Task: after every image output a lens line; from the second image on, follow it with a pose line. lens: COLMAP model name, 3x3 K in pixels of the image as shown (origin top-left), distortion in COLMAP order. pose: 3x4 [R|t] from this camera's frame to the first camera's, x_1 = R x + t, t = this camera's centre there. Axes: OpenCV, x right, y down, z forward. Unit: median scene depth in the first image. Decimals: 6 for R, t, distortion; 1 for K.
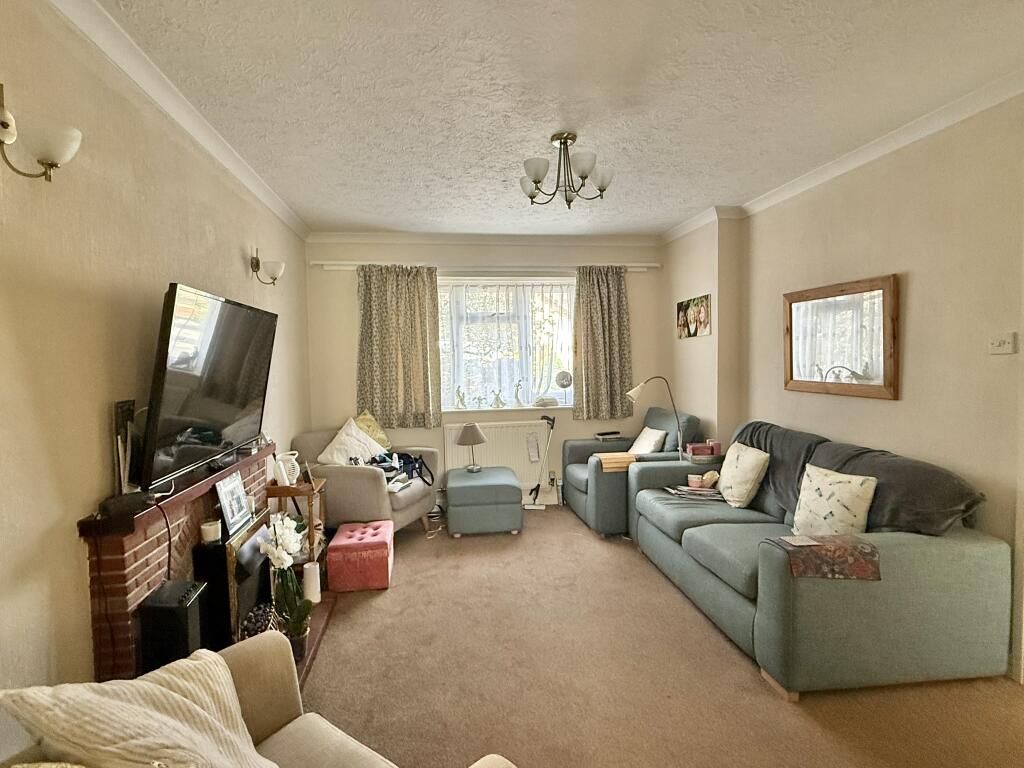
lens RADIAL K [[520.3, 0, 512.0], [0, 520.3, 384.0], [0, 0, 1]] dist [0.004582, 0.000167]
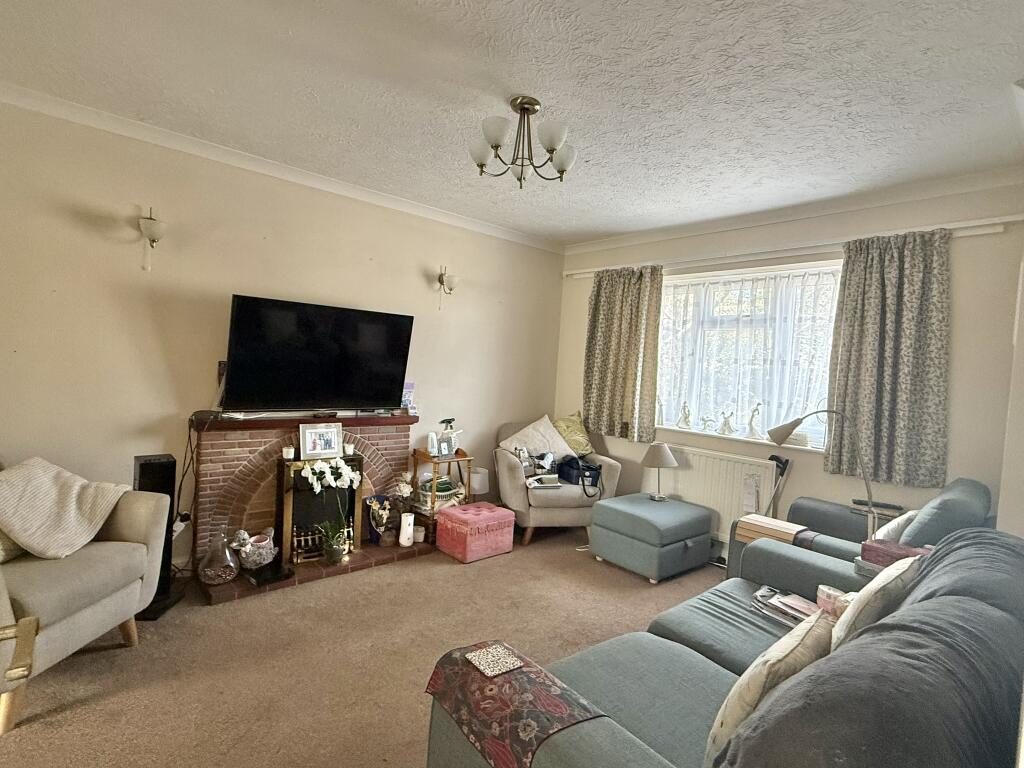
lens RADIAL K [[520.3, 0, 512.0], [0, 520.3, 384.0], [0, 0, 1]] dist [0.004582, 0.000167]
pose [[0.549178, 0.082872, -0.831586, 0.475020], [-0.111648, 0.993426, 0.025268, -0.015517], [0.828214, 0.078969, 0.554820, 0.300988]]
